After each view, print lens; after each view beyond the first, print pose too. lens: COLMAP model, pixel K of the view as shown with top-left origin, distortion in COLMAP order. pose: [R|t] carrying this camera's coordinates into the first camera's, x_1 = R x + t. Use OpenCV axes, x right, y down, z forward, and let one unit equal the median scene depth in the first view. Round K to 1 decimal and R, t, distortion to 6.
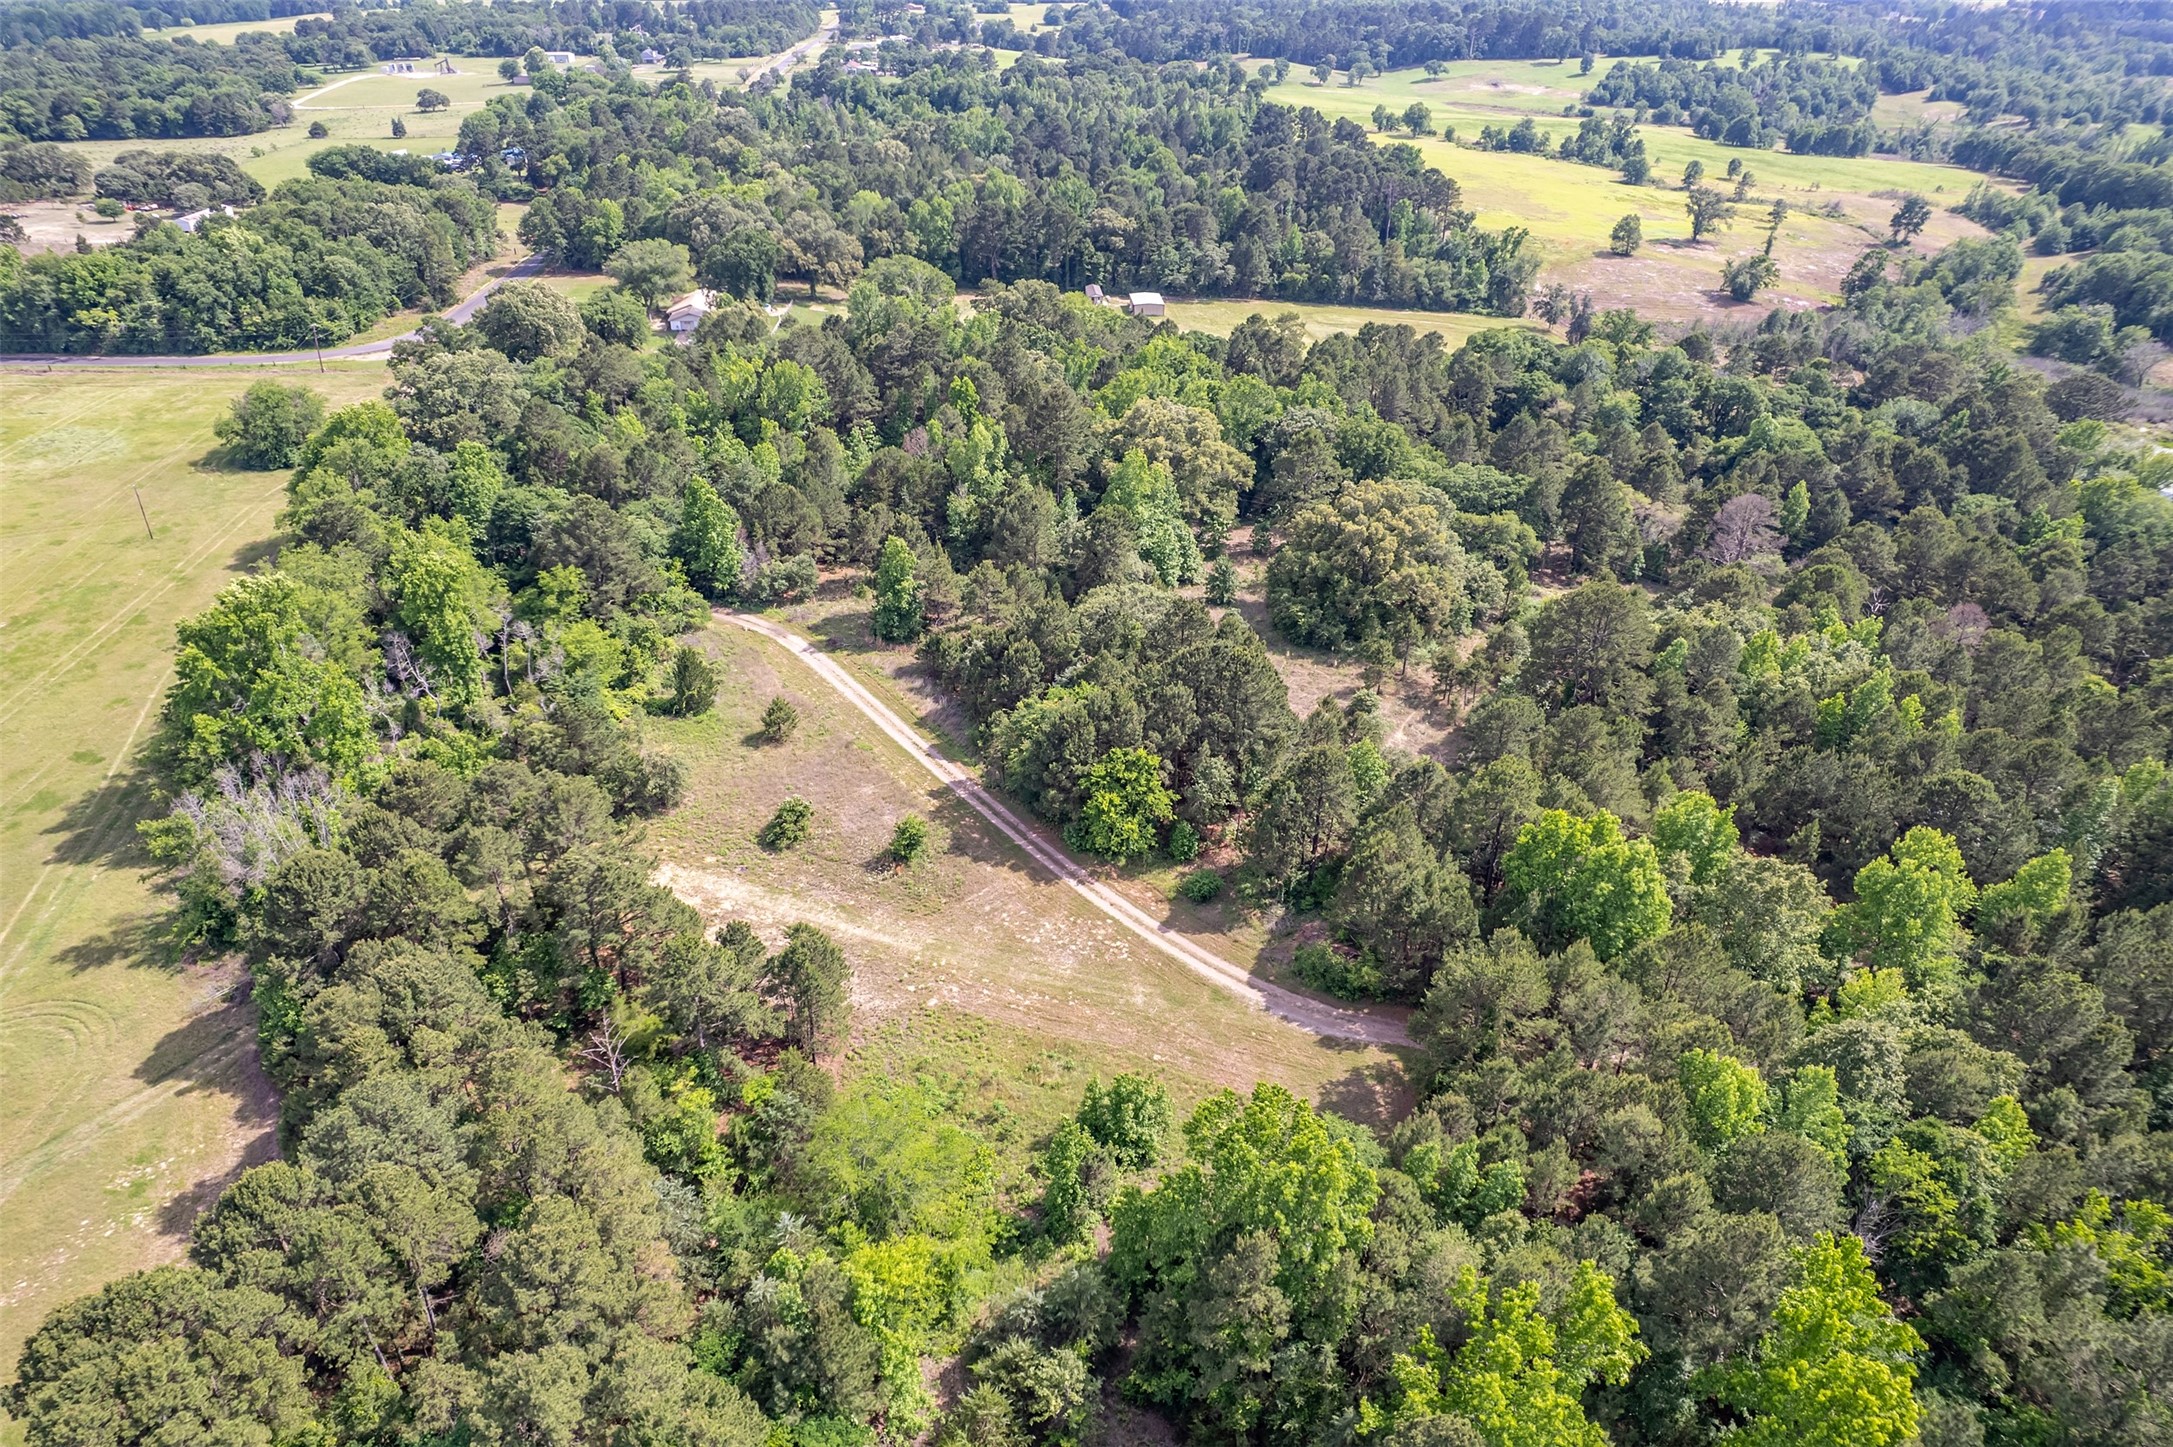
lens RADIAL K [[1377.7, 0, 1084.6], [0, 1377.7, 740.0], [0, 0, 1]] dist [-0.068201, 0.061612]
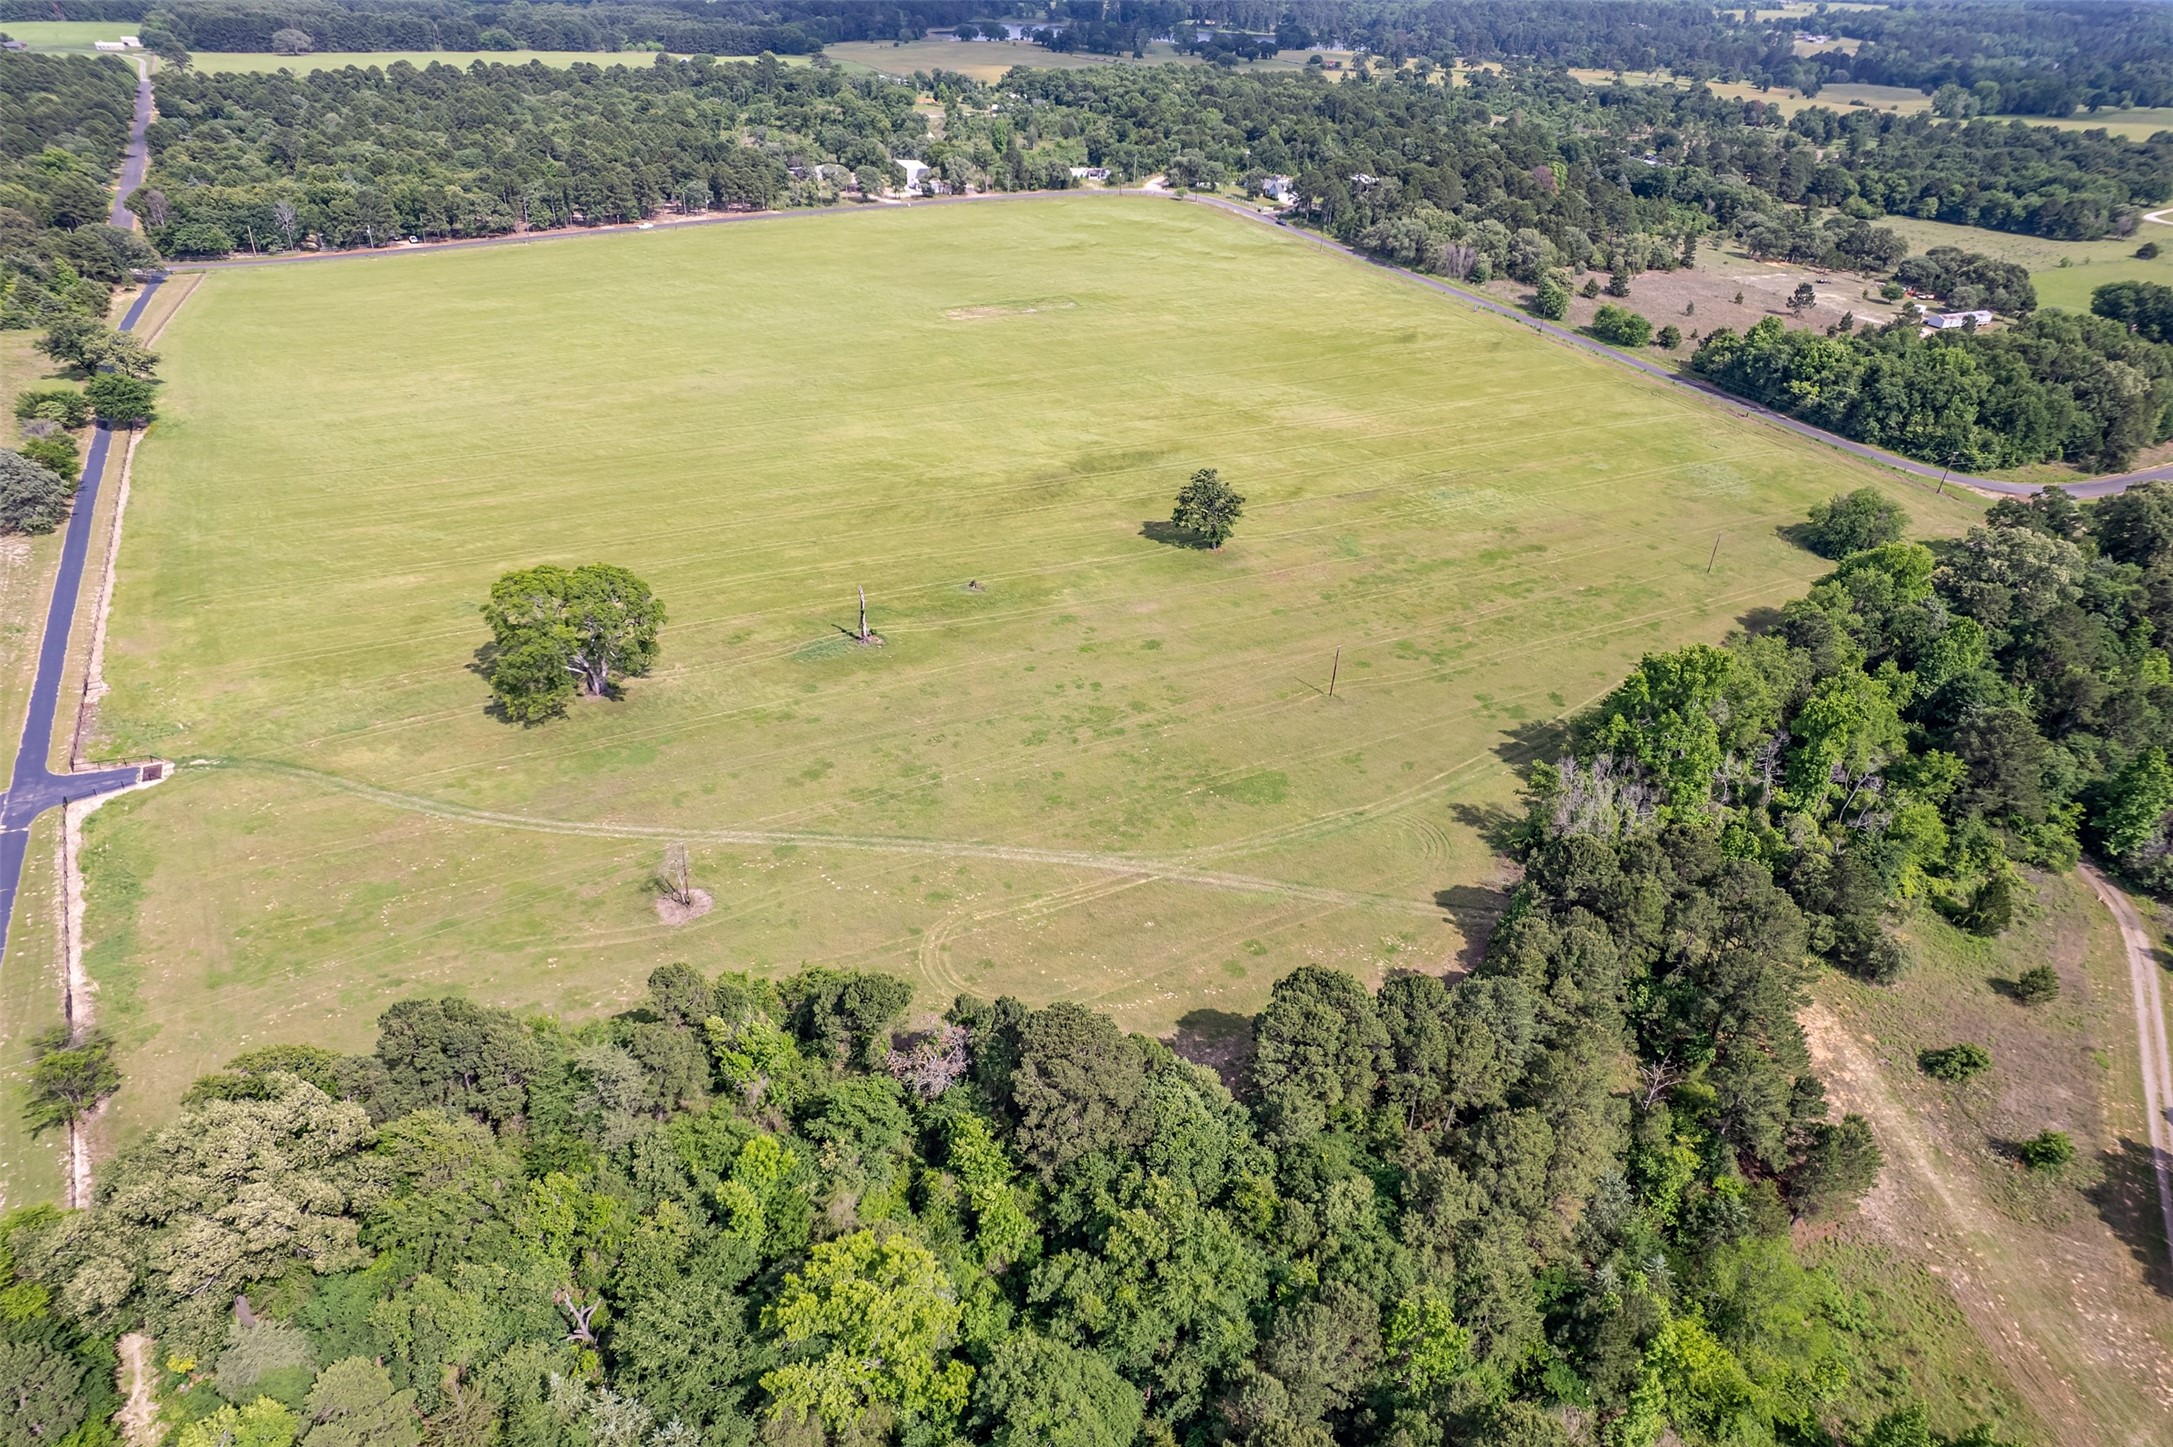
lens RADIAL K [[1377.7, 0, 1084.6], [0, 1377.7, 740.0], [0, 0, 1]] dist [-0.068201, 0.061612]
pose [[0.403446, 0.483403, -0.776886, 0.214822], [-0.502398, 0.826651, 0.253467, -0.074451], [0.764740, 0.288045, 0.576370, -0.207114]]
